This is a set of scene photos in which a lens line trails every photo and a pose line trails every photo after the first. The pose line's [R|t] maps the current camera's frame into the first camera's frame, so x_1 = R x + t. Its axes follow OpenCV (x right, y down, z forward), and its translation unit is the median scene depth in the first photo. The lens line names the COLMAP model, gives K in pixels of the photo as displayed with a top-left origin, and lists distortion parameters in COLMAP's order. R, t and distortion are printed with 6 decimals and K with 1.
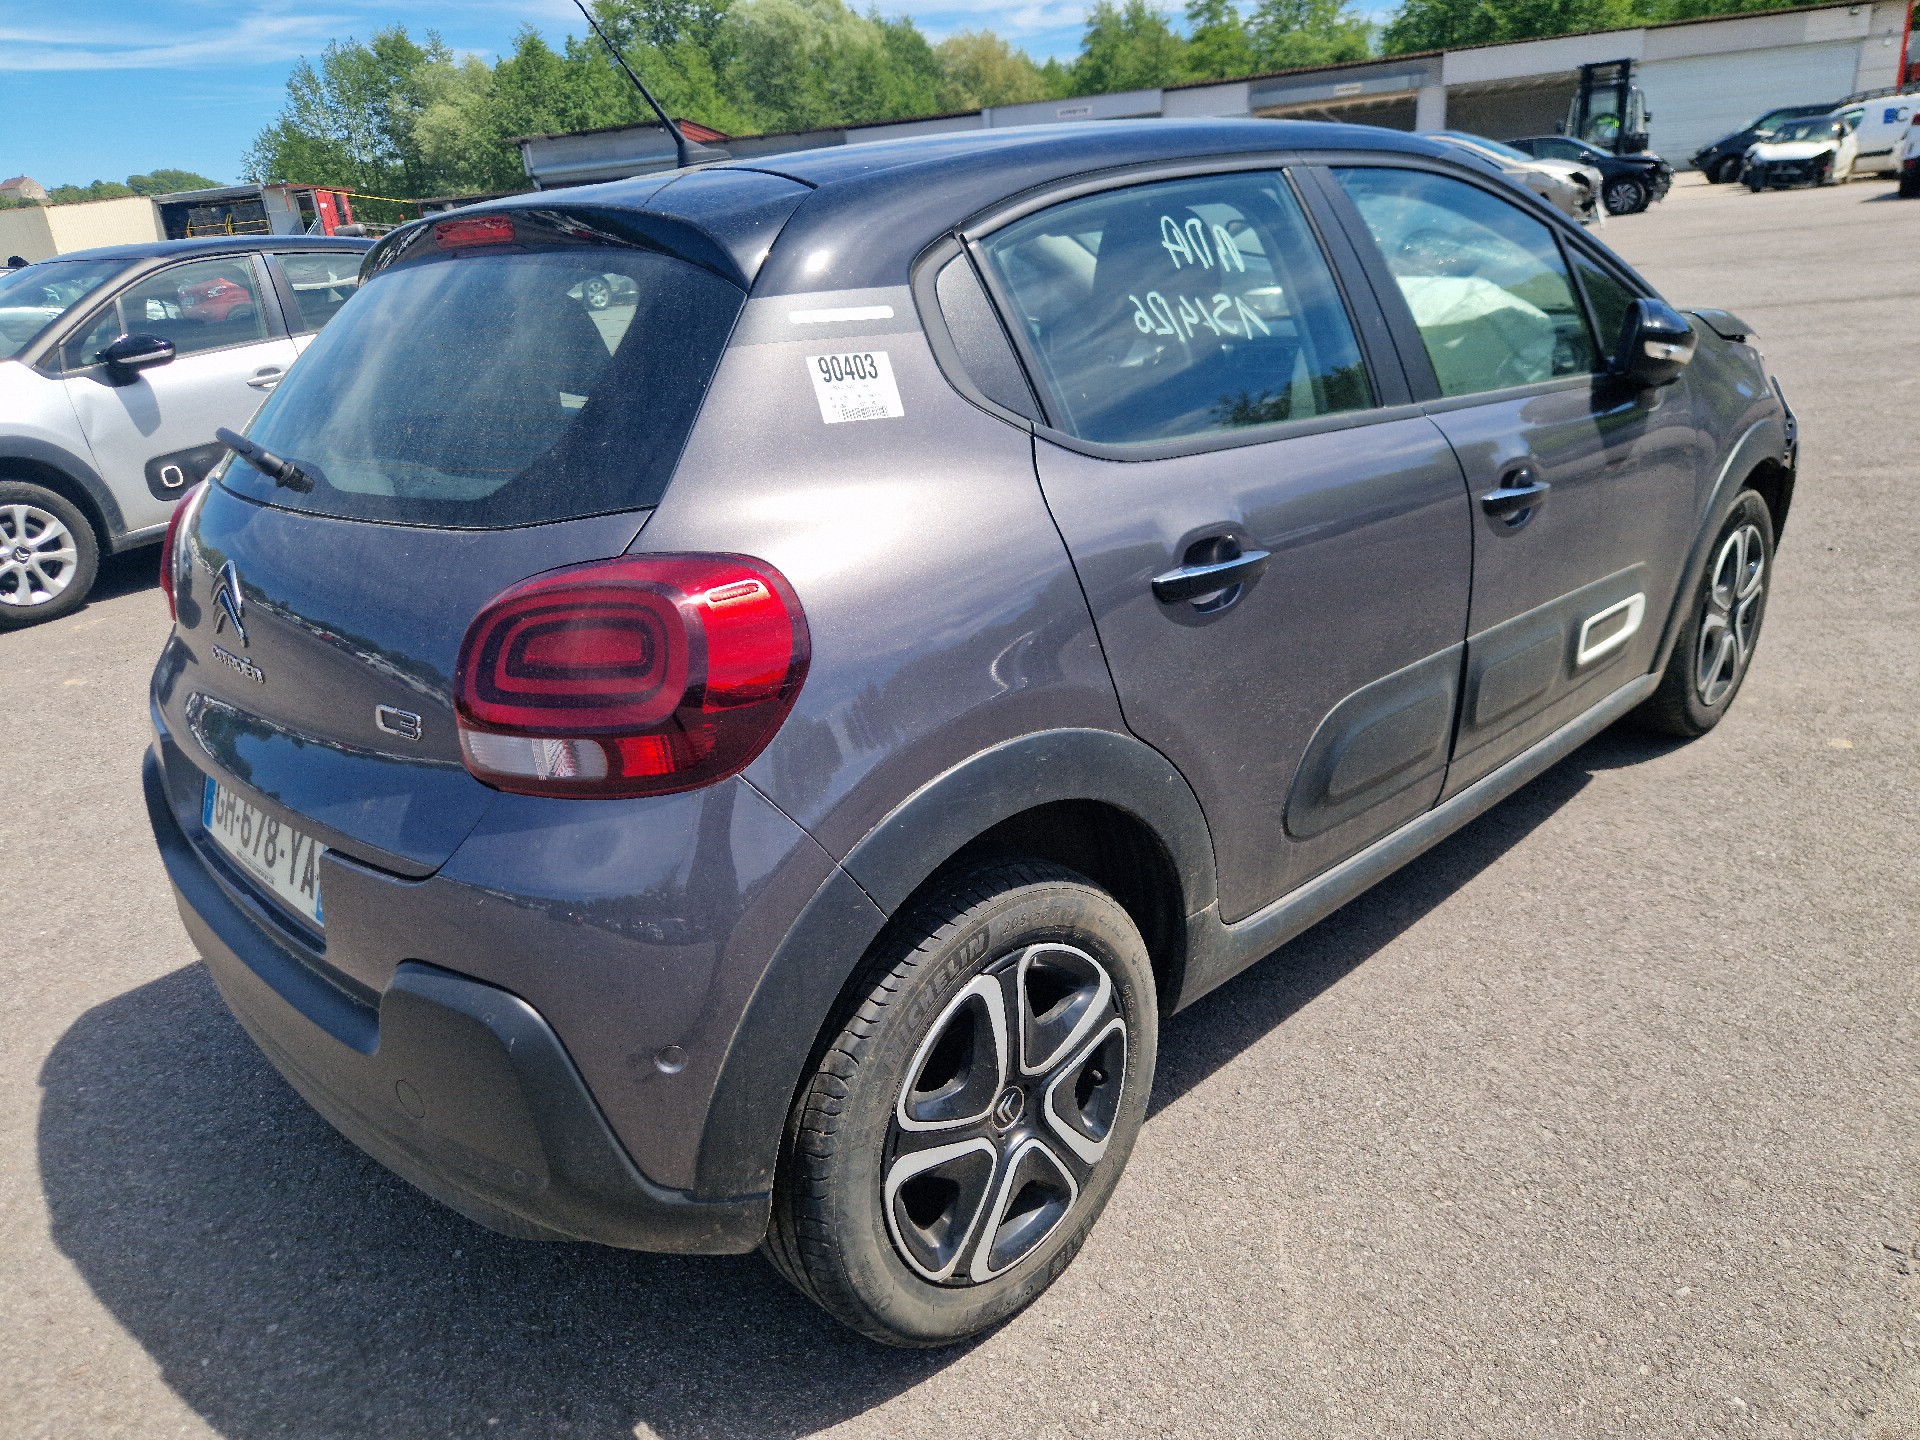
lens RADIAL K [[1291.3, 0, 913.9], [0, 1291.3, 680.9], [0, 0, 1]] dist [0.047269, -0.043291]
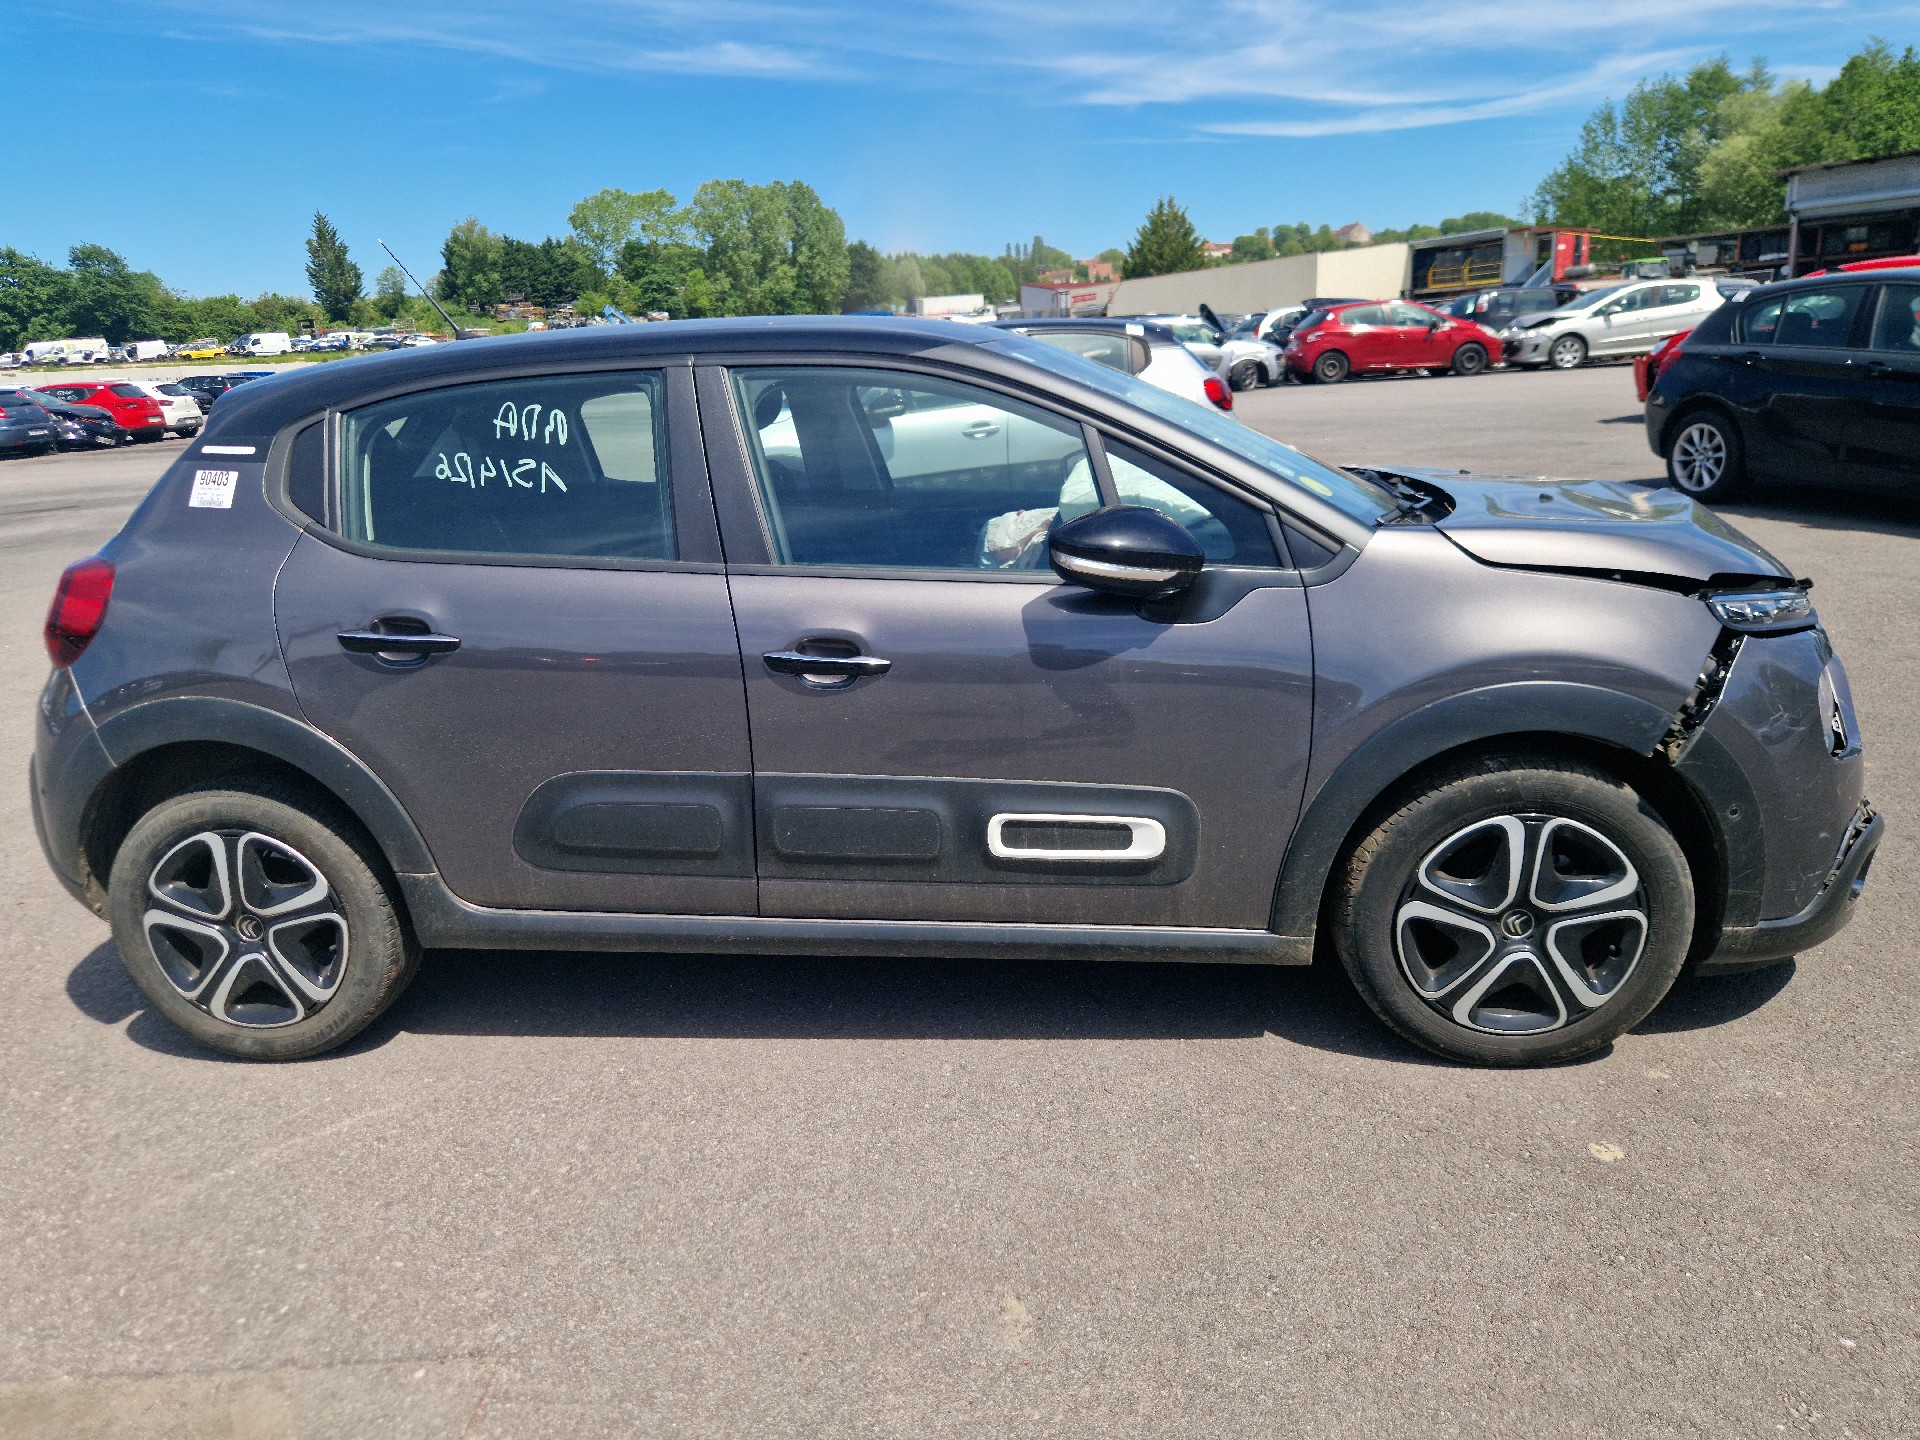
lens RADIAL K [[1301.9, 0, 961.3], [0, 1301.9, 649.1], [0, 0, 1]] dist [0.051584, -0.048082]
pose [[0.663132, 0.208567, -0.718857, 0.588308], [-0.243830, 0.968201, 0.055982, -0.106901], [0.707674, 0.138156, 0.692900, 0.139780]]
